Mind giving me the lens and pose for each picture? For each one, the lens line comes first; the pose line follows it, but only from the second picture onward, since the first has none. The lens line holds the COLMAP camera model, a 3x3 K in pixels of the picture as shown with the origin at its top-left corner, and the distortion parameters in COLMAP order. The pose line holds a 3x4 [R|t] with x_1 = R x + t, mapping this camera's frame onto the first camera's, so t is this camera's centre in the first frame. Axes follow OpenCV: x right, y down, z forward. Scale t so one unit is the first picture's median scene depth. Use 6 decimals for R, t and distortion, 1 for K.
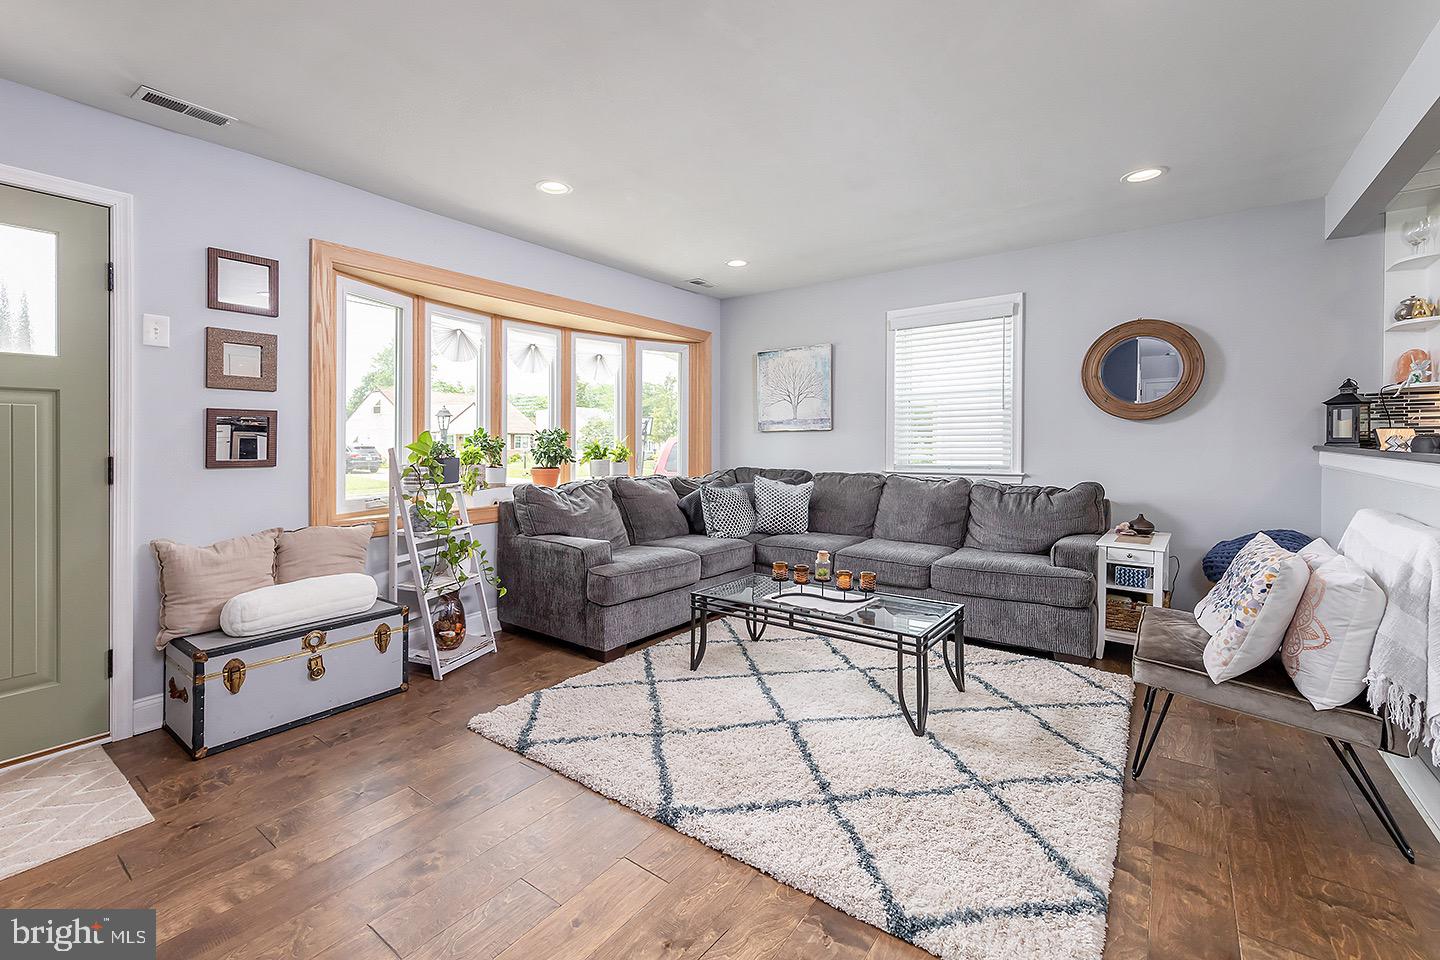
lens RADIAL K [[638.6, 0, 727.3], [0, 638.6, 459.0], [0, 0, 1]] dist [0.010487, -0.000558]
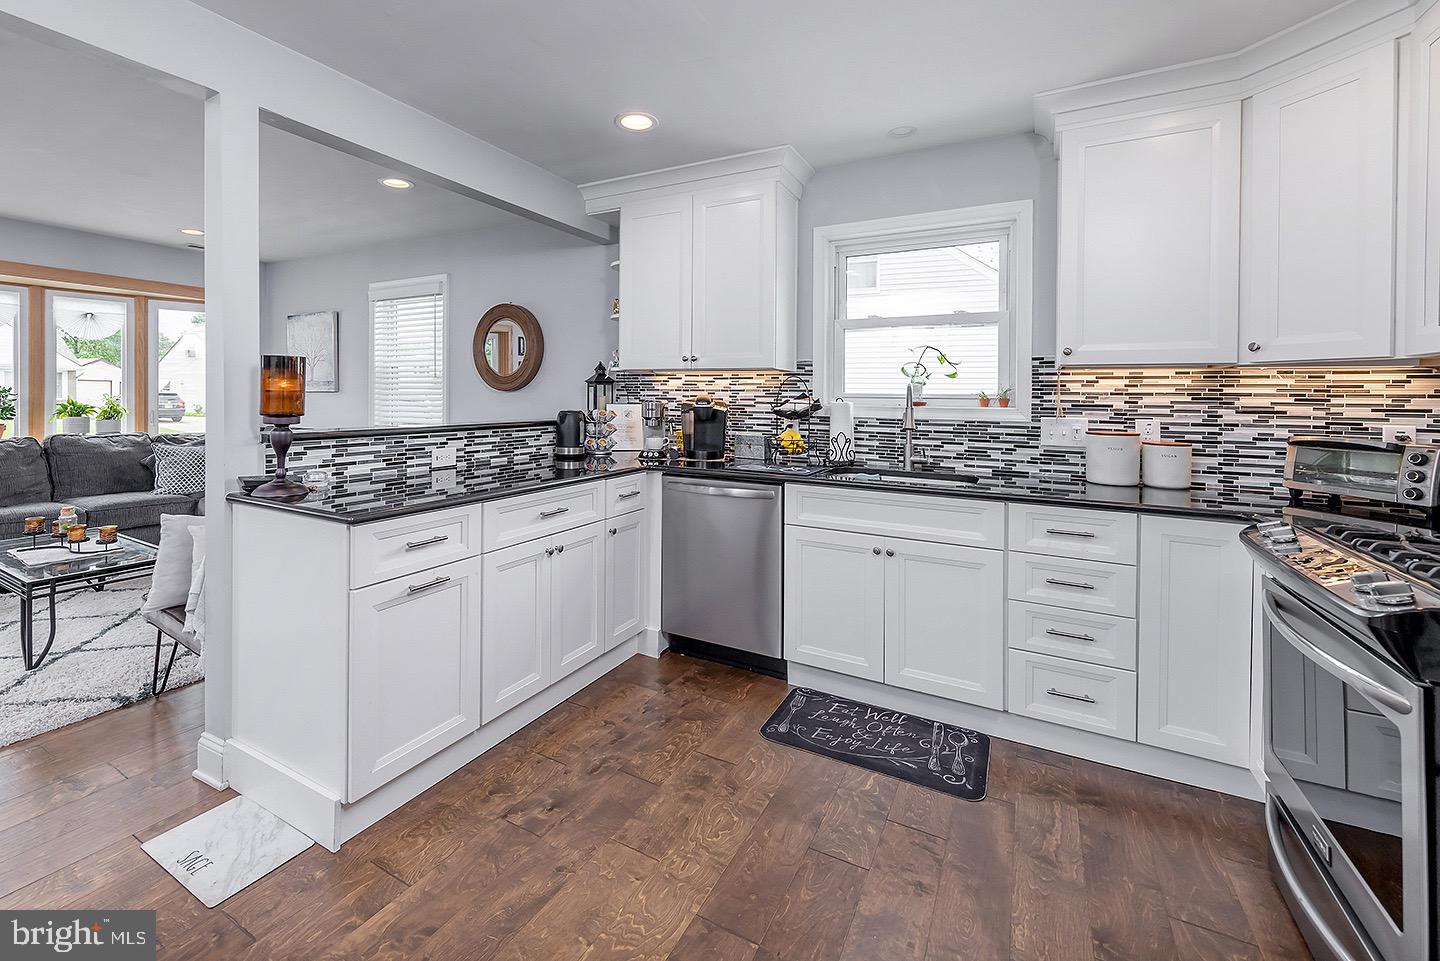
lens RADIAL K [[638.6, 0, 760.1], [0, 638.6, 419.9], [0, 0, 1]] dist [0.010487, -0.000558]
pose [[0.991976, 0.013396, 0.125714, 0.952696], [-0.015099, 0.999806, 0.012610, -0.030737], [-0.125520, -0.014407, 0.991986, -0.195712]]
